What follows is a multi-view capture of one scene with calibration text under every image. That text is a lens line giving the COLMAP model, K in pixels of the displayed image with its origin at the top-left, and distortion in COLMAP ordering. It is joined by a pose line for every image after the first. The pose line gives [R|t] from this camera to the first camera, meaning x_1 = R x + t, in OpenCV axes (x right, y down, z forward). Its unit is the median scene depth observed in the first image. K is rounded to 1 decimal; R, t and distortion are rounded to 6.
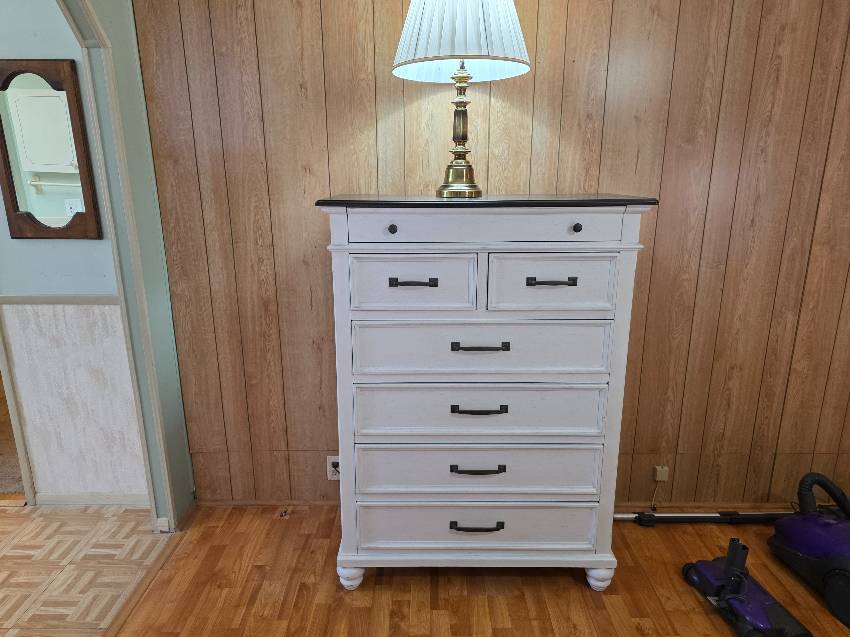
lens RADIAL K [[564.2, 0, 426.2], [0, 564.2, 314.0], [0, 0, 1]] dist [0.051951, -0.054898]
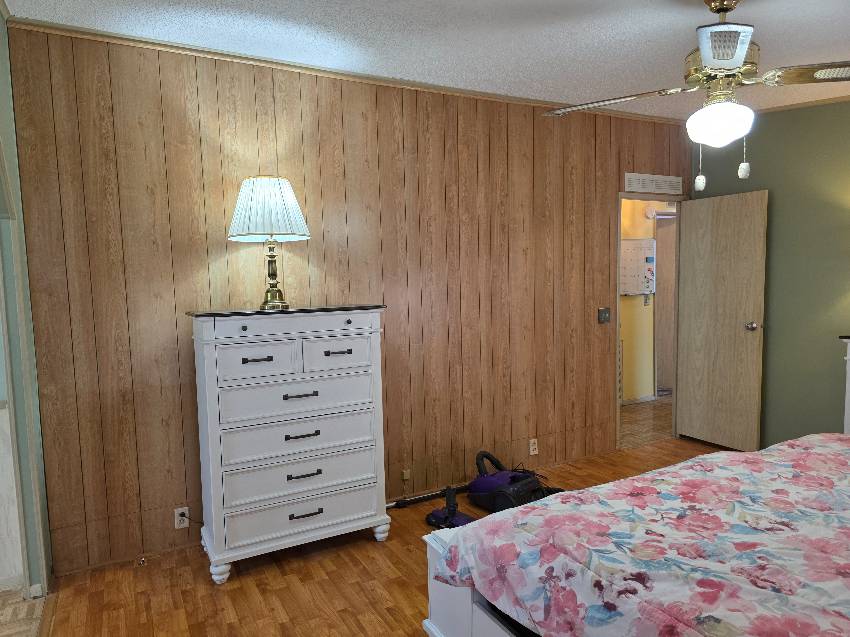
lens RADIAL K [[564.2, 0, 426.2], [0, 564.2, 314.0], [0, 0, 1]] dist [0.051951, -0.054898]
pose [[0.879705, -0.049291, 0.472959, -0.315420], [0.145134, 0.974987, -0.168337, 0.140726], [-0.452831, 0.216729, 0.864854, -0.587475]]
